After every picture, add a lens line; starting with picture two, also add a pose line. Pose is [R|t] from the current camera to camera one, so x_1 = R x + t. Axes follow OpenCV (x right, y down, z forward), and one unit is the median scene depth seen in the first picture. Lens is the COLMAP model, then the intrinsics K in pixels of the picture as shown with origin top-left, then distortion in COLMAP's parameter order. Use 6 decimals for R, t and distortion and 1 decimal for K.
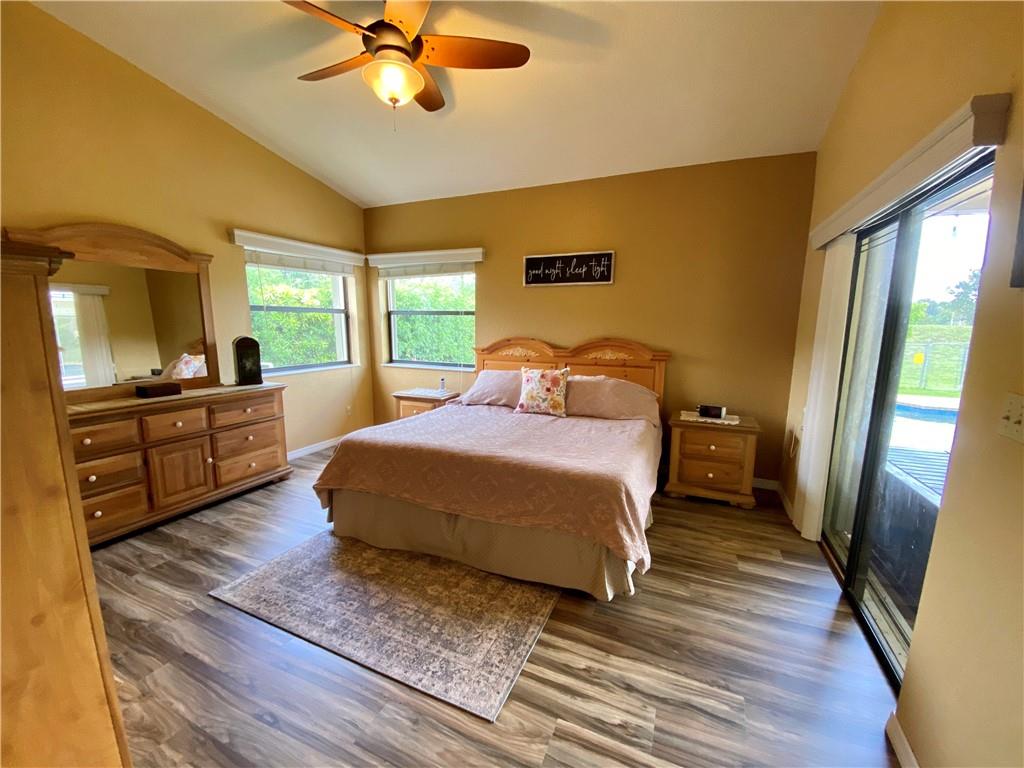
lens RADIAL K [[416.2, 0, 509.0], [0, 416.2, 389.8], [0, 0, 1]] dist [0.037923, -0.027009]
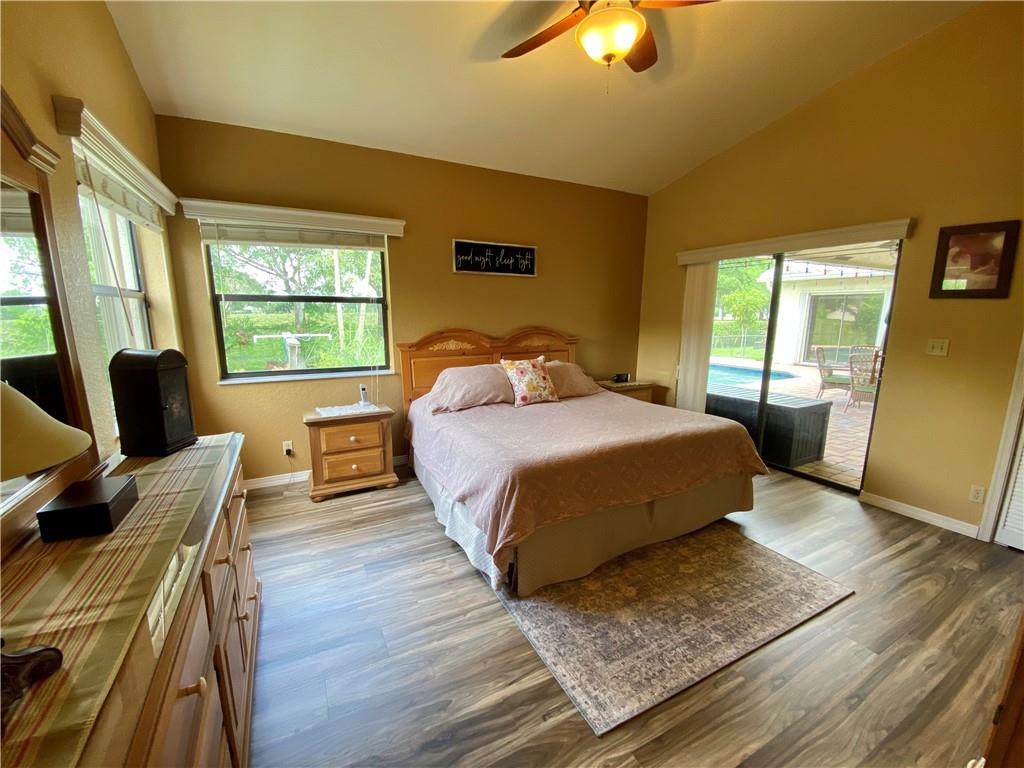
lens RADIAL K [[416.2, 0, 509.0], [0, 416.2, 389.8], [0, 0, 1]] dist [0.037923, -0.027009]
pose [[0.615526, -0.149507, 0.773806, -0.683265], [0.127042, 0.987824, 0.089801, -0.067825], [-0.777810, 0.043031, 0.627025, 0.377449]]
